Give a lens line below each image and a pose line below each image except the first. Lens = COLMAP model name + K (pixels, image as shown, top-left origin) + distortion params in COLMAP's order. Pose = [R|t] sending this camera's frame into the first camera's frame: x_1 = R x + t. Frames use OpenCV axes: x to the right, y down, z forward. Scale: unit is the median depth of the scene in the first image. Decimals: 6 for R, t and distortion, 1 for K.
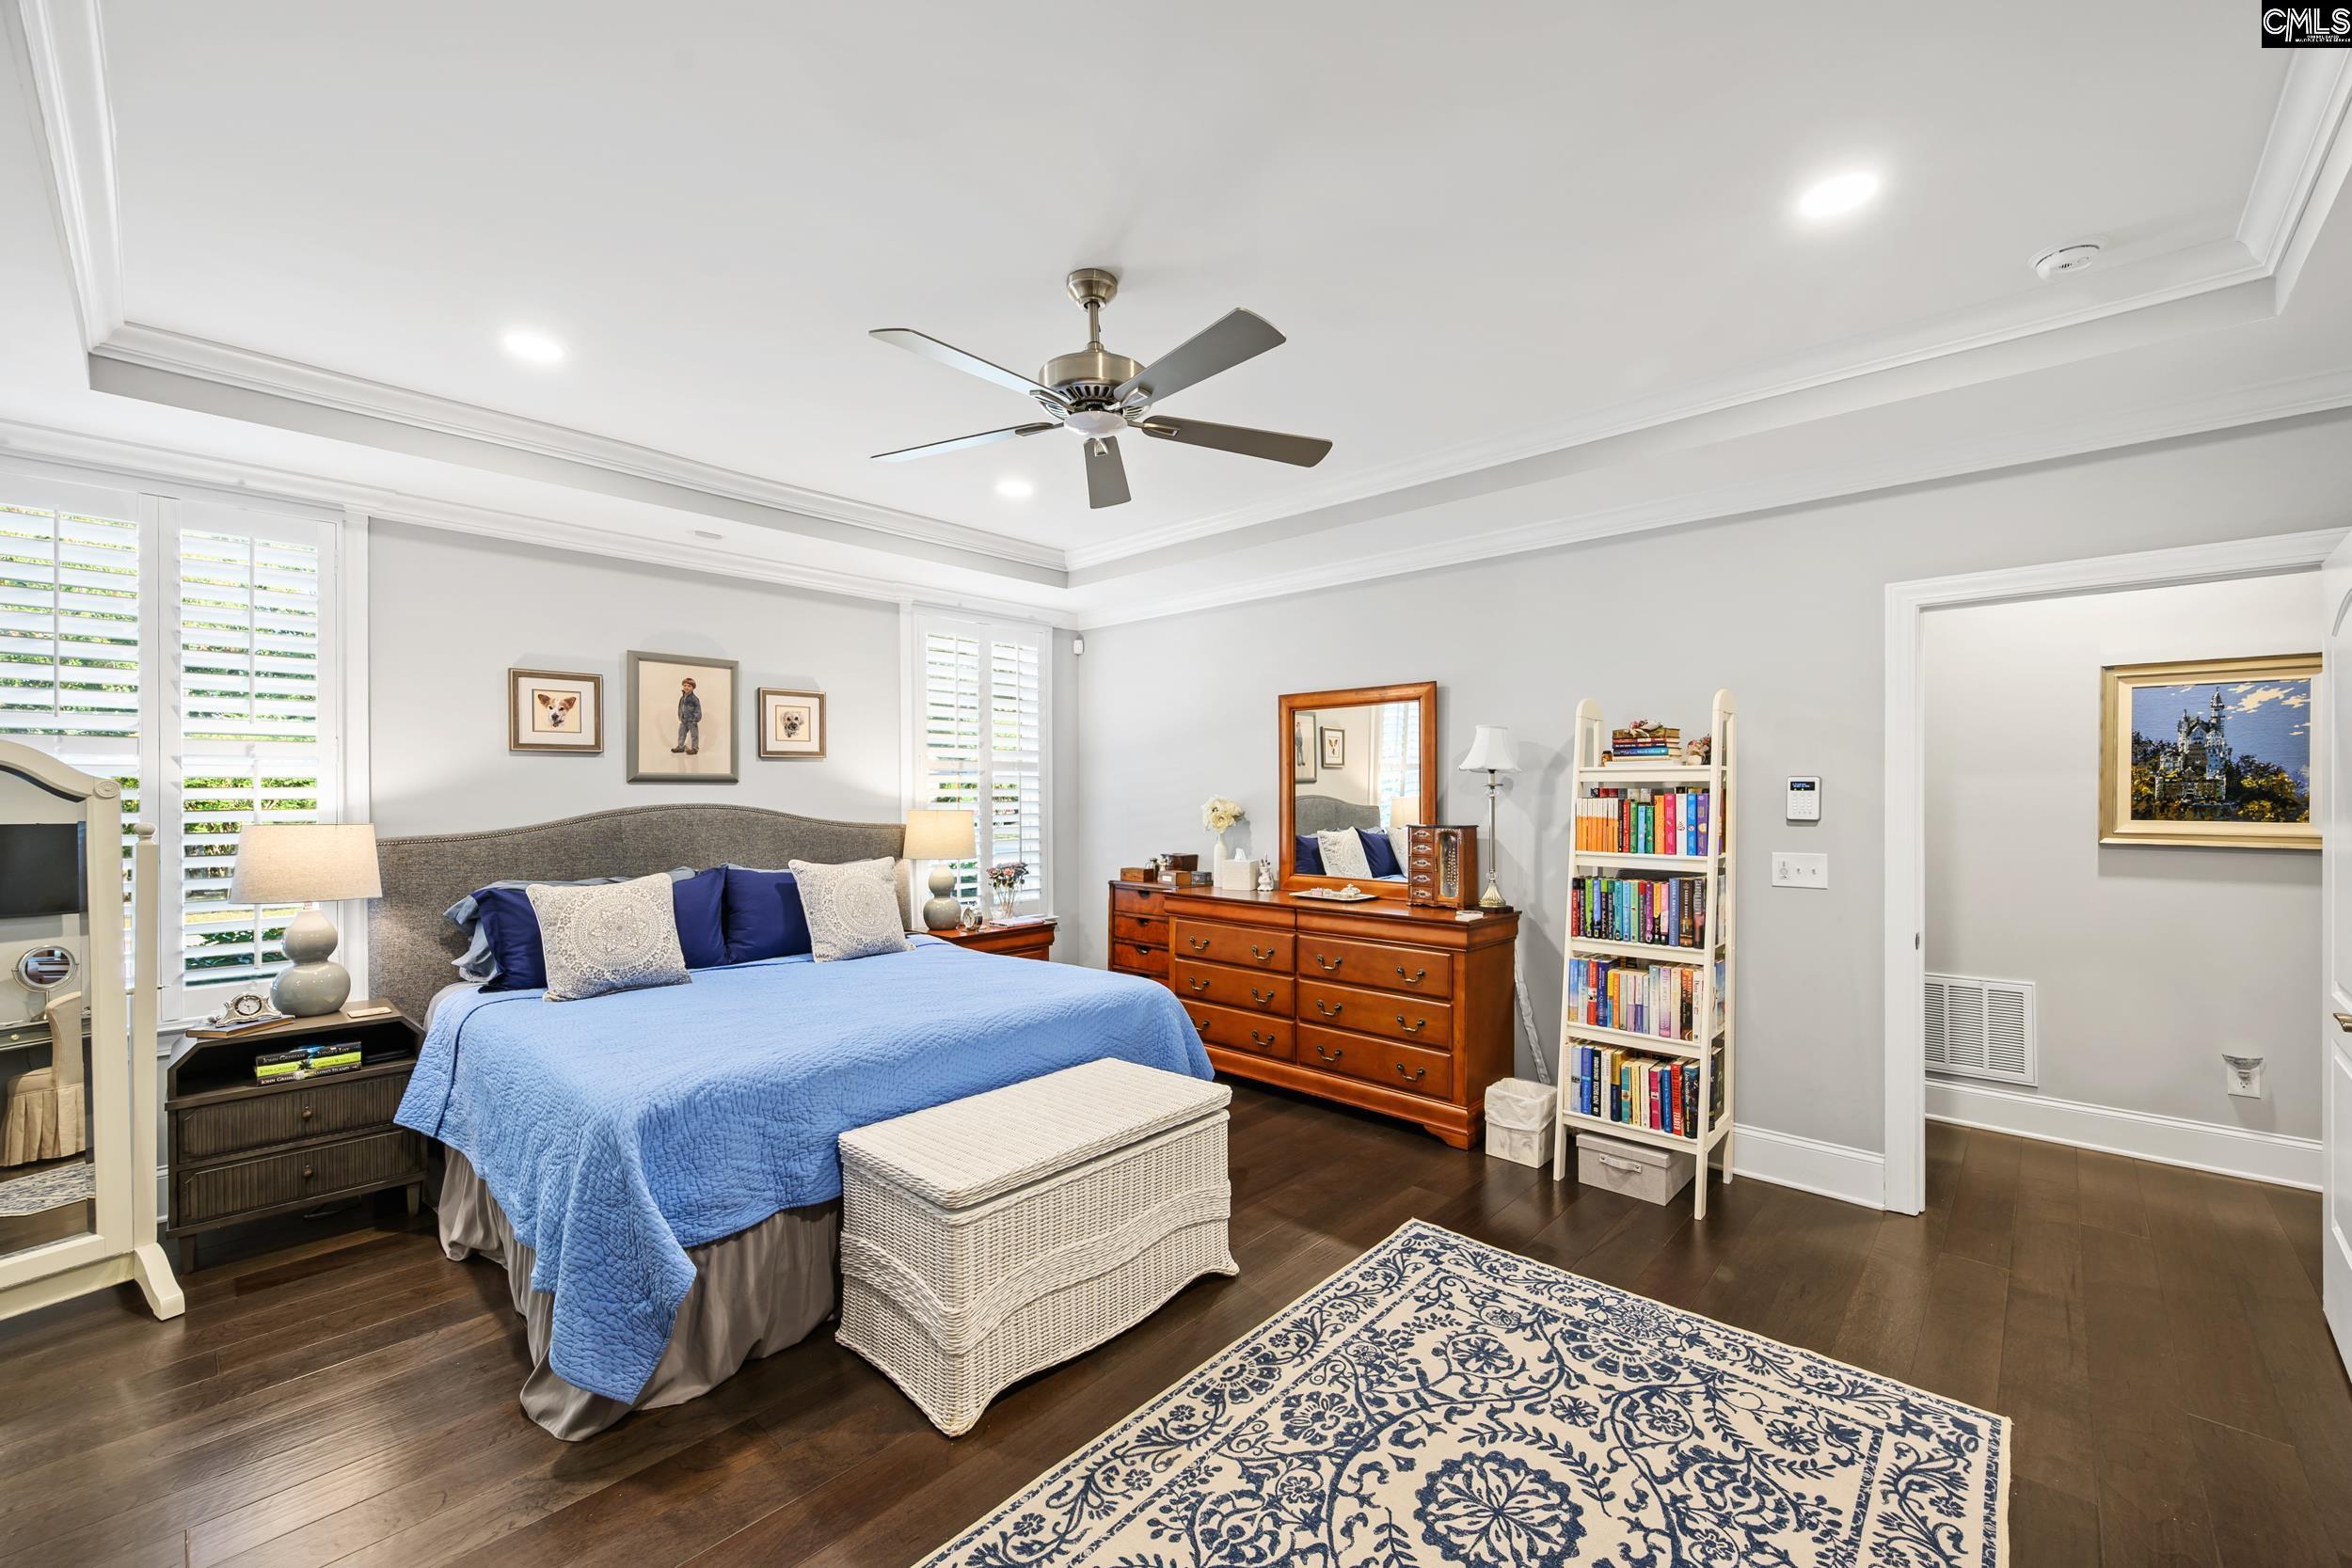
lens RADIAL K [[939.1, 0, 1186.8], [0, 939.1, 780.2], [0, 0, 1]] dist [0.000821, -0.000160]
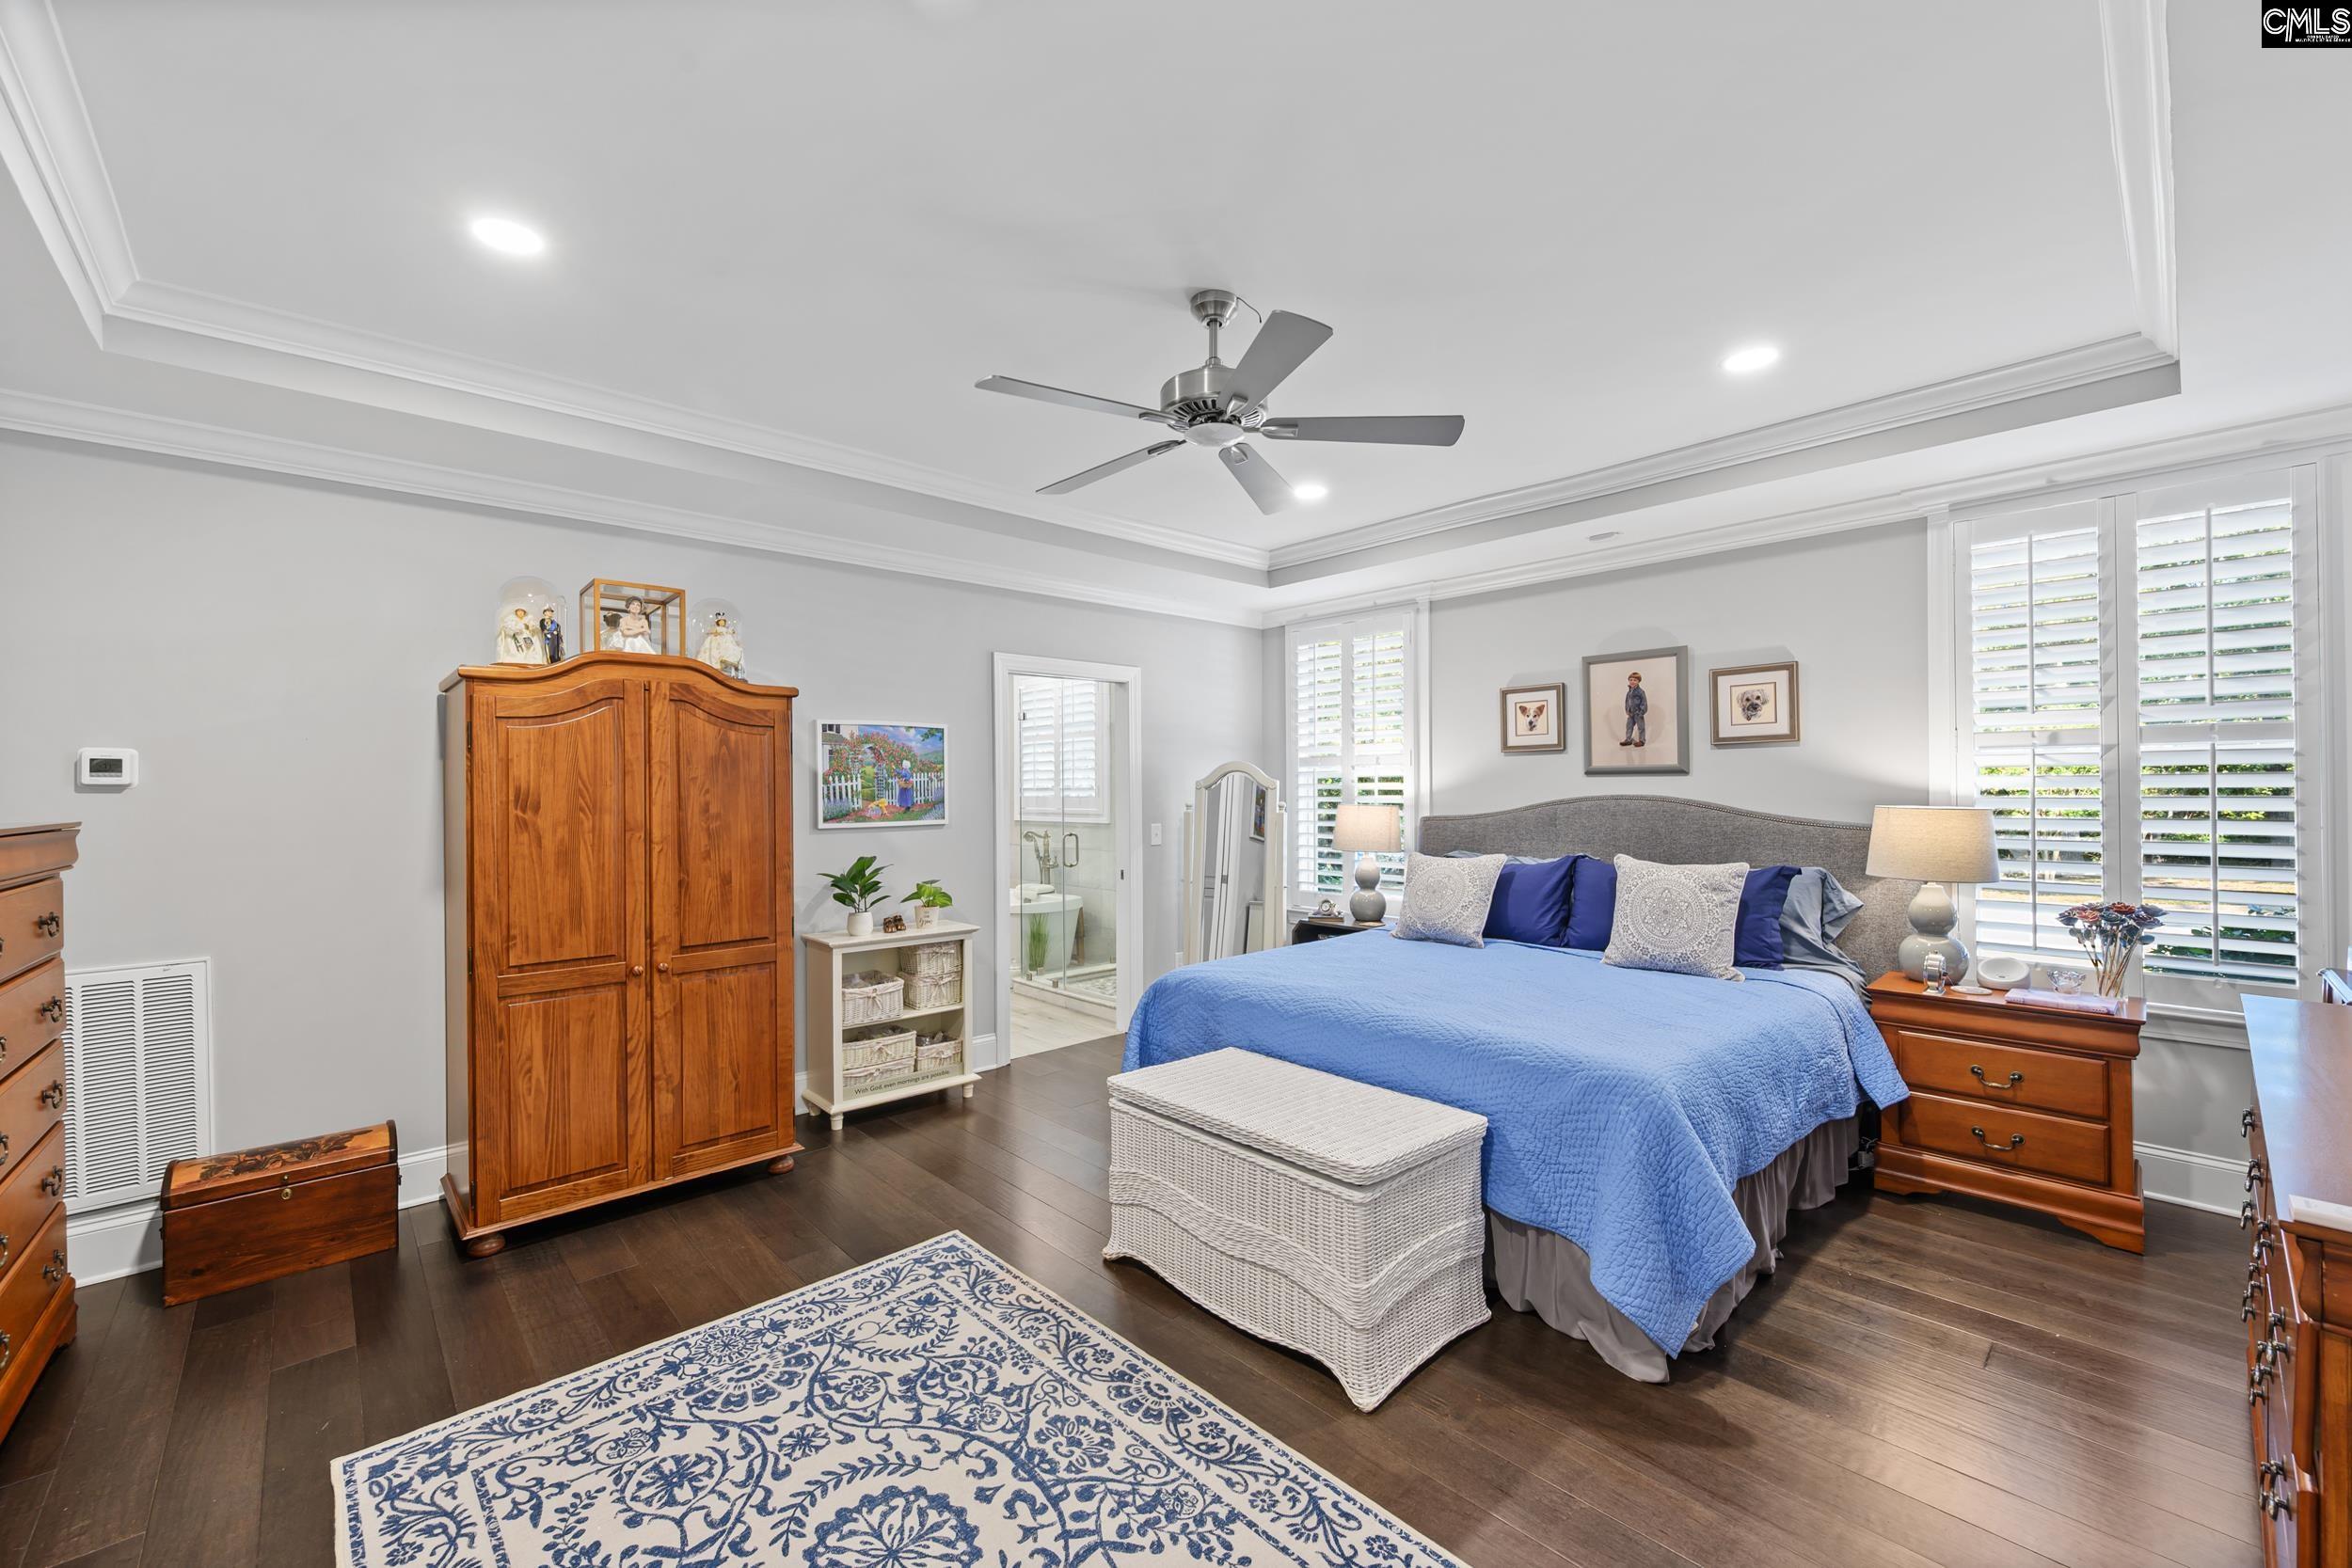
lens RADIAL K [[939.1, 0, 1186.8], [0, 939.1, 780.2], [0, 0, 1]] dist [0.000821, -0.000160]
pose [[-0.075432, -0.004278, -0.997142, 1.011790], [0.021566, 0.999750, -0.005921, 0.008685], [0.996918, -0.021951, -0.075321, 1.113623]]
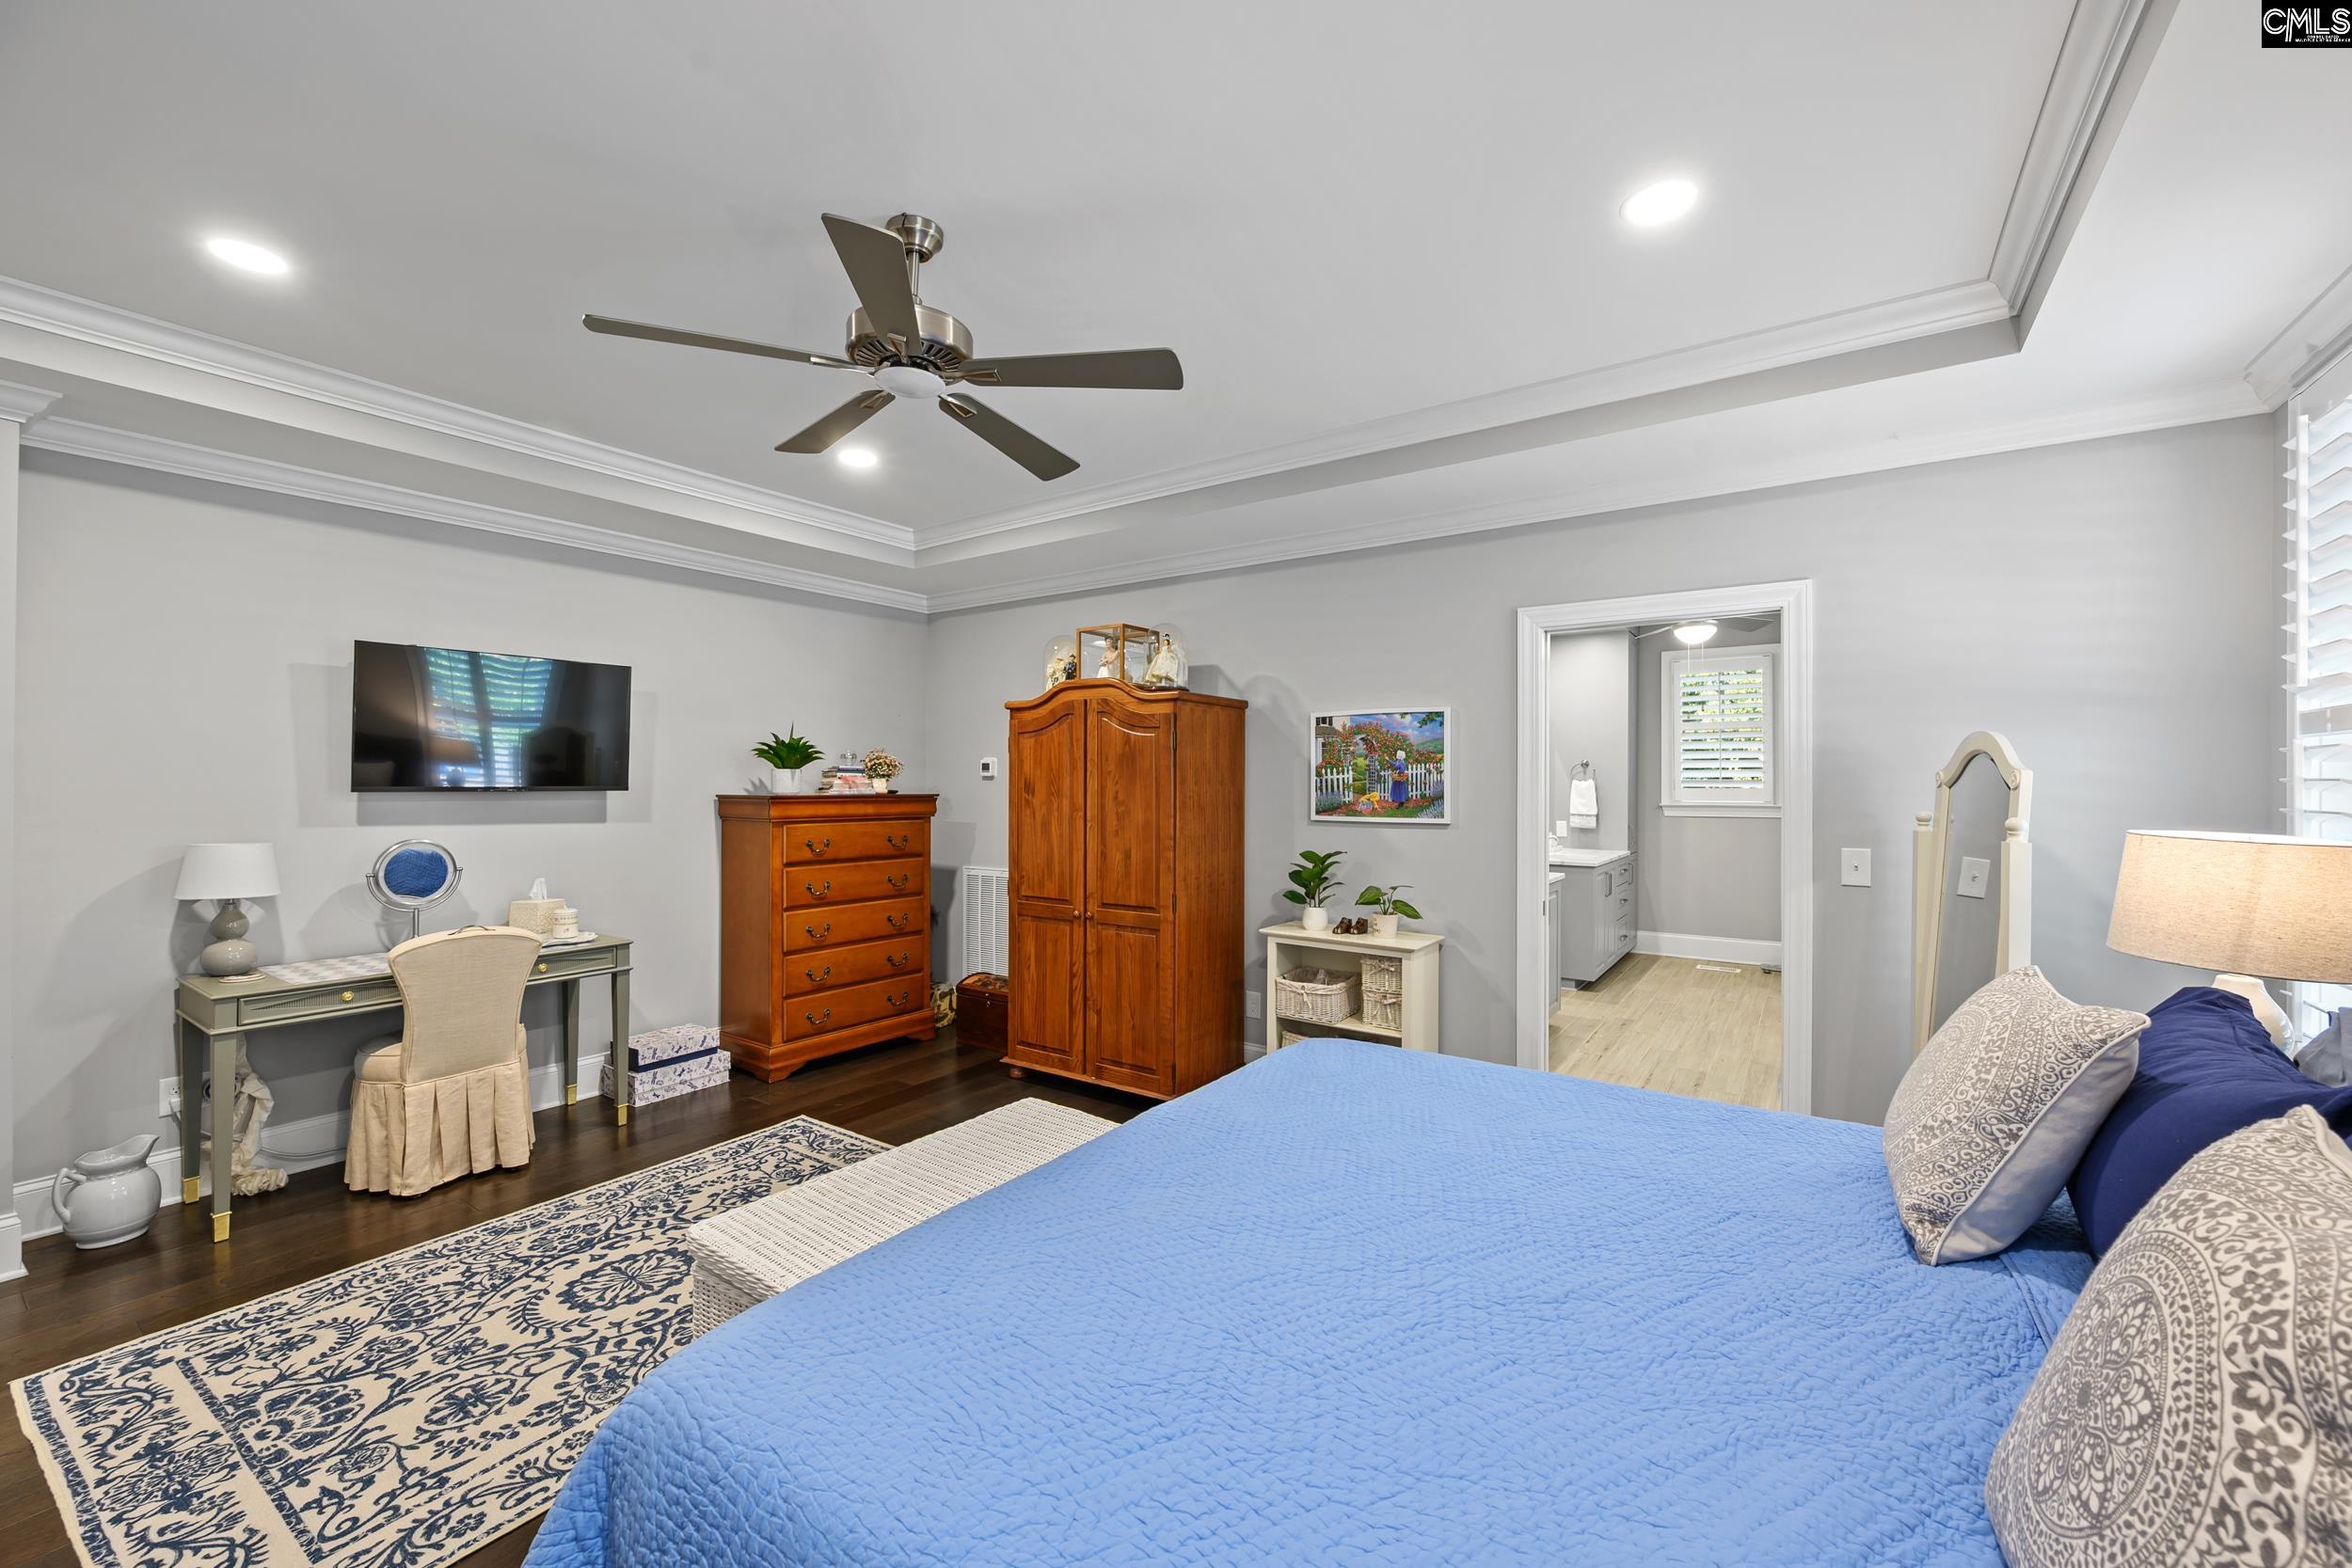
lens RADIAL K [[939.1, 0, 1186.8], [0, 939.1, 780.2], [0, 0, 1]] dist [0.000821, -0.000160]
pose [[-0.989631, -0.001149, -0.143627, -0.248389], [0.001080, 0.999880, -0.015440, 0.025705], [0.143628, -0.015435, -0.989511, 2.070810]]
